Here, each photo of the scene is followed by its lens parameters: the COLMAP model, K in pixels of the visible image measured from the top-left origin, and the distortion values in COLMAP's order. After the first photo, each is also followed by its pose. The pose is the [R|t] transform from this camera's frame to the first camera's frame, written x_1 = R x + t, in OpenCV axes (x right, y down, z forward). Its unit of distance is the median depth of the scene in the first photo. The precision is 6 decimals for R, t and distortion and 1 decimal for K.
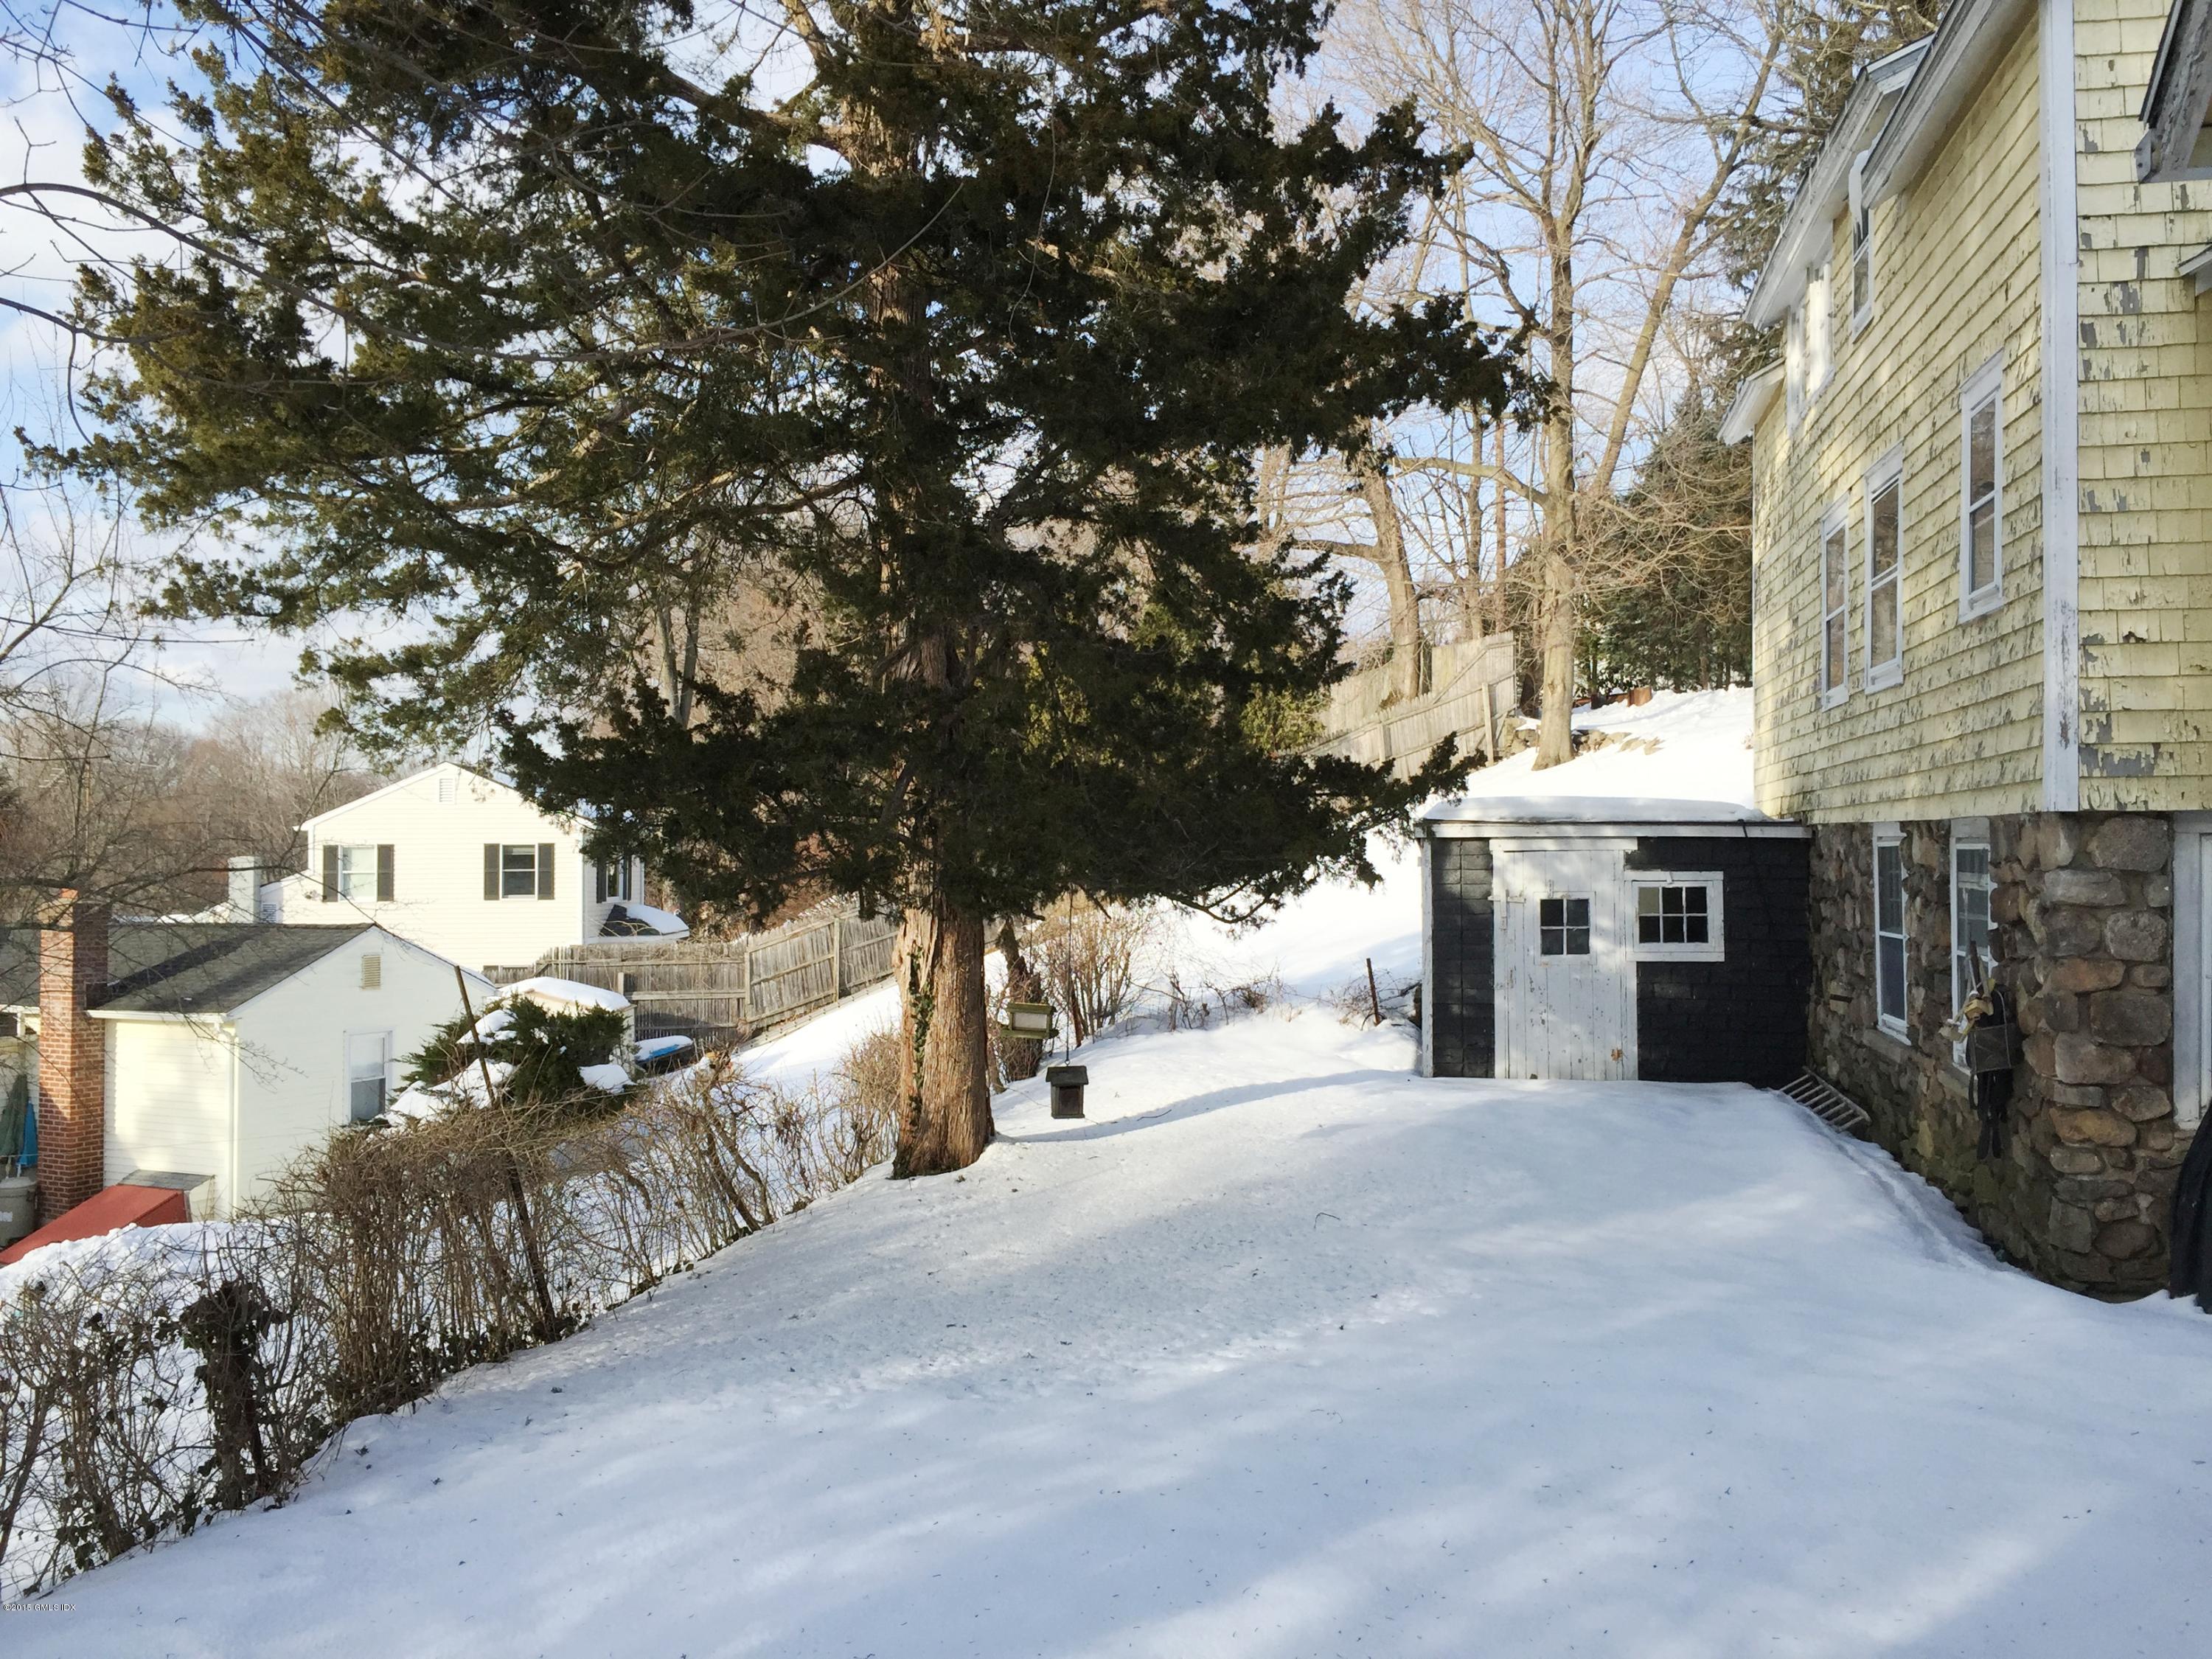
lens RADIAL K [[1872.9, 0, 1106.0], [0, 1872.9, 829.5], [0, 0, 1]] dist [0.056367, -0.082837]
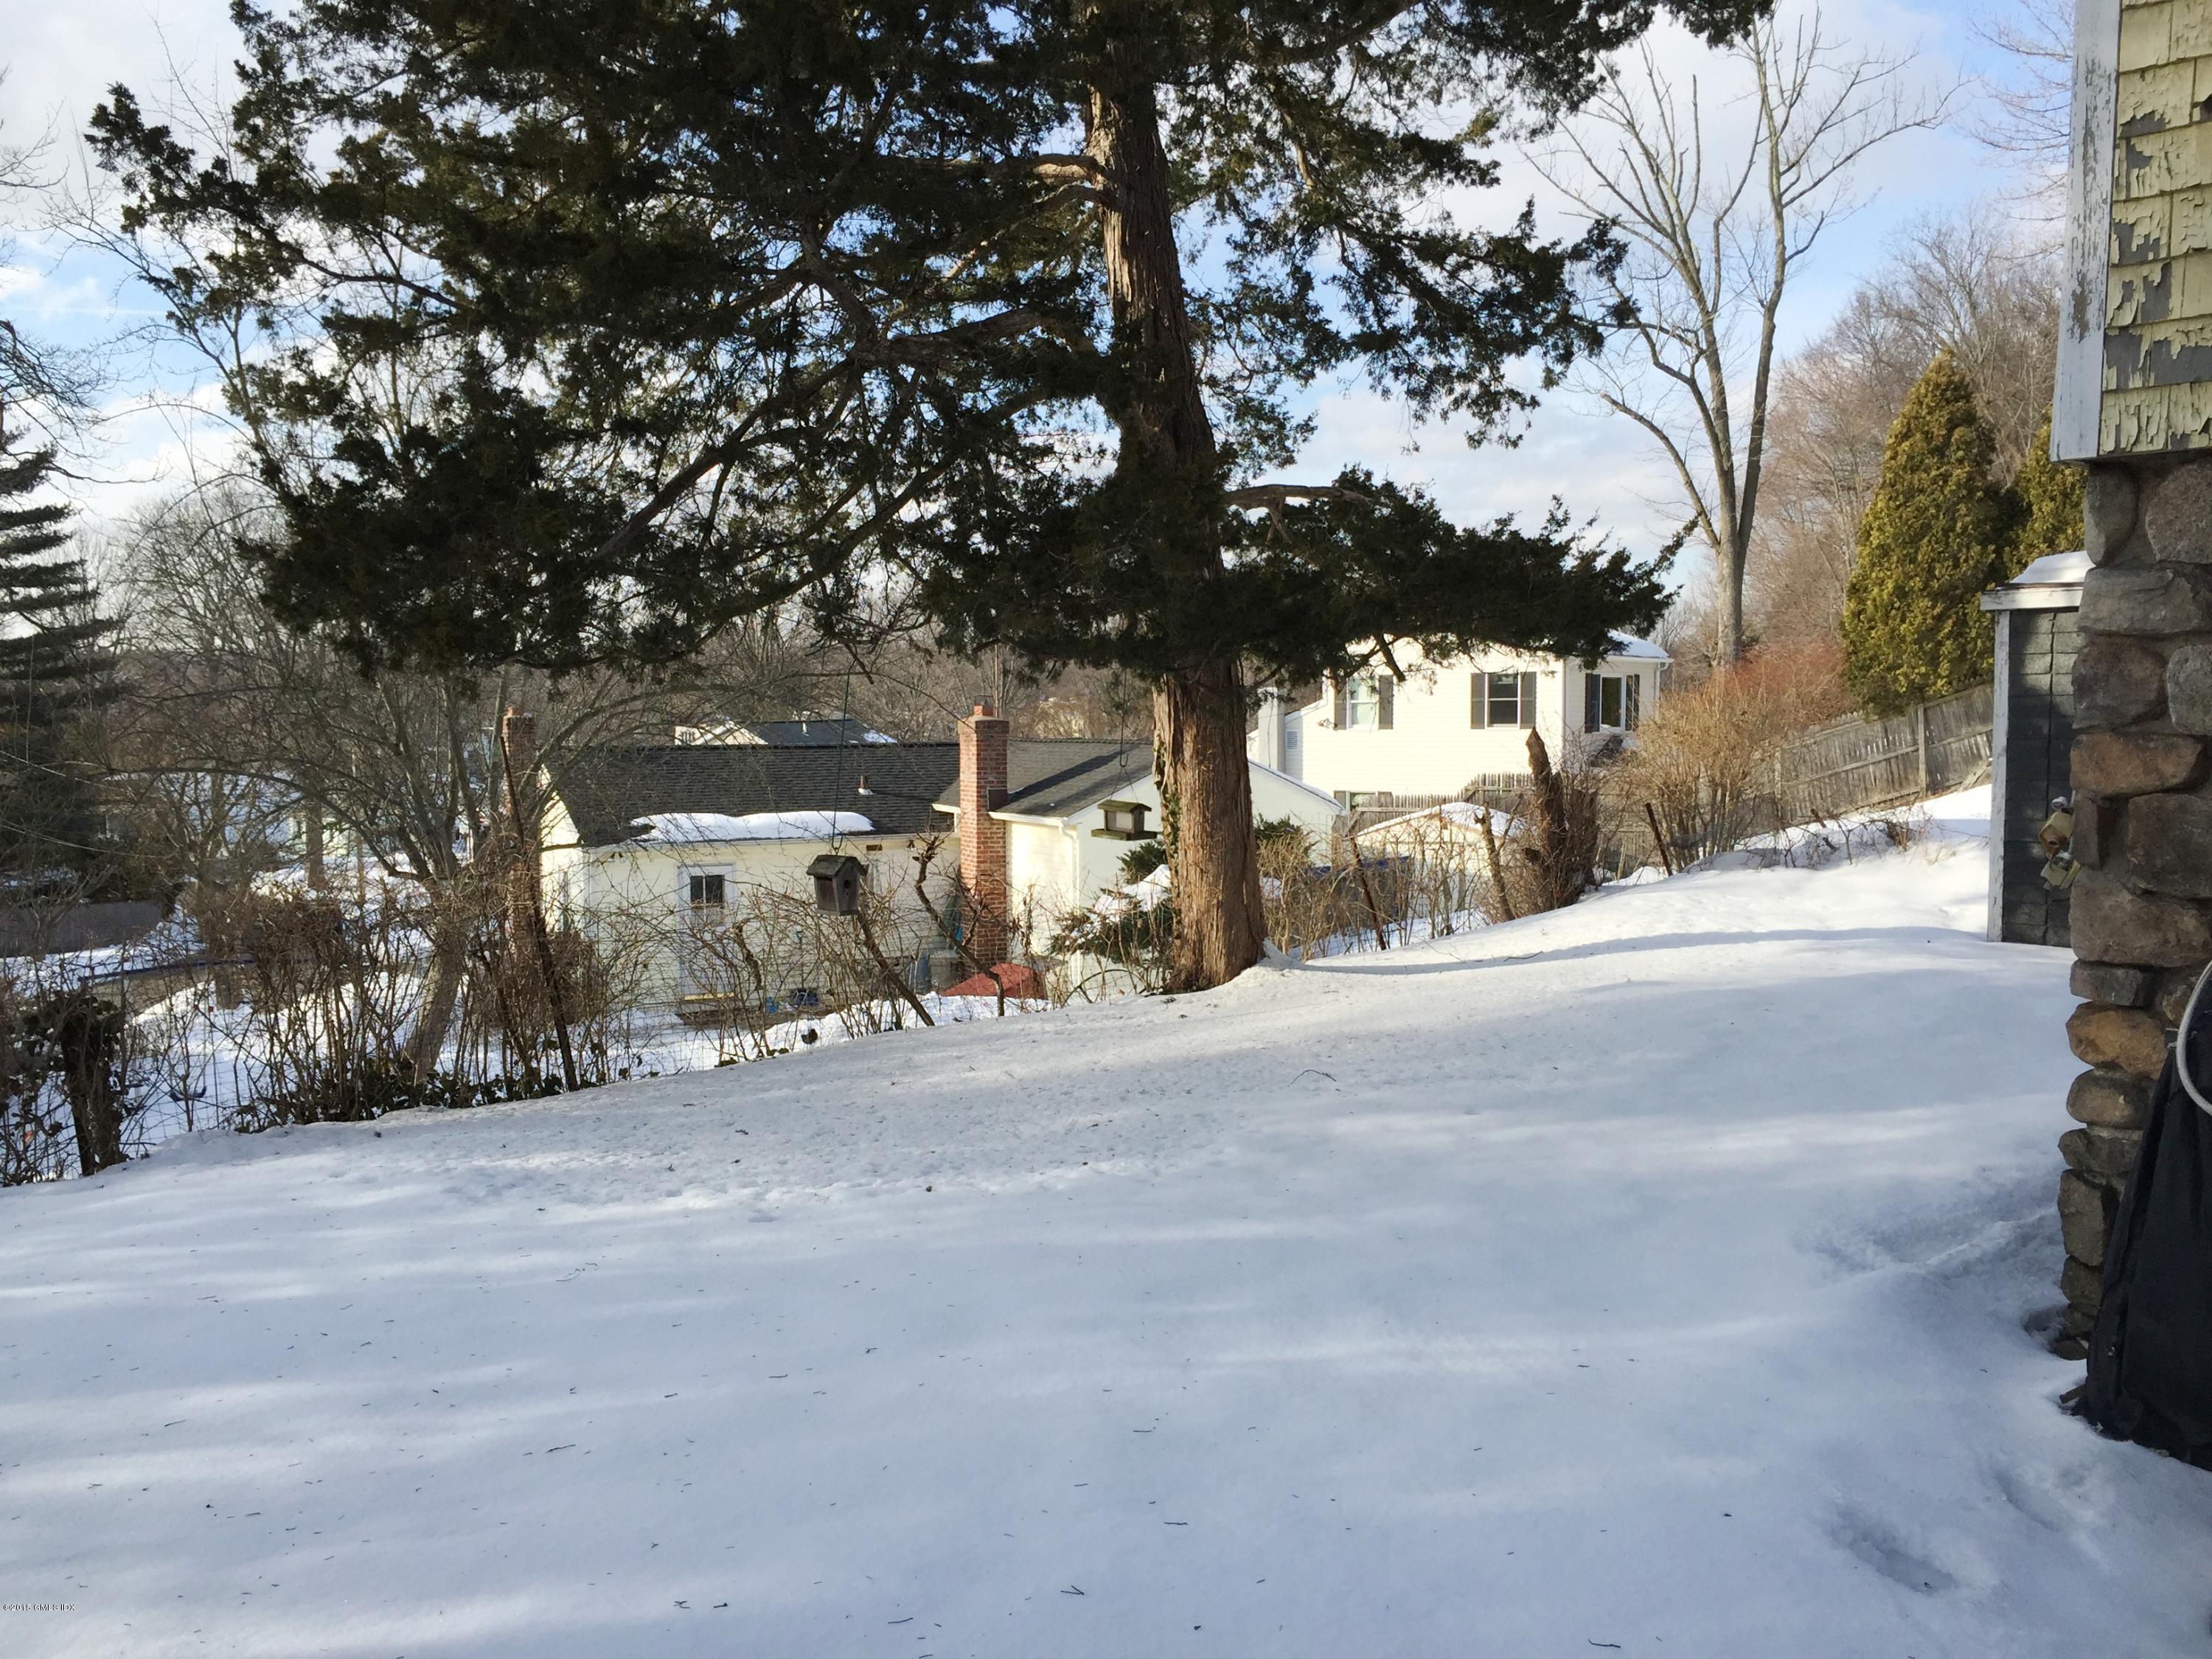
lens RADIAL K [[1872.9, 0, 1106.0], [0, 1872.9, 829.5], [0, 0, 1]] dist [0.056367, -0.082837]
pose [[0.807098, 0.037709, -0.589212, 0.605876], [0.011688, 0.996742, 0.079801, 0.049361], [0.590301, -0.071294, 0.804028, 0.394634]]
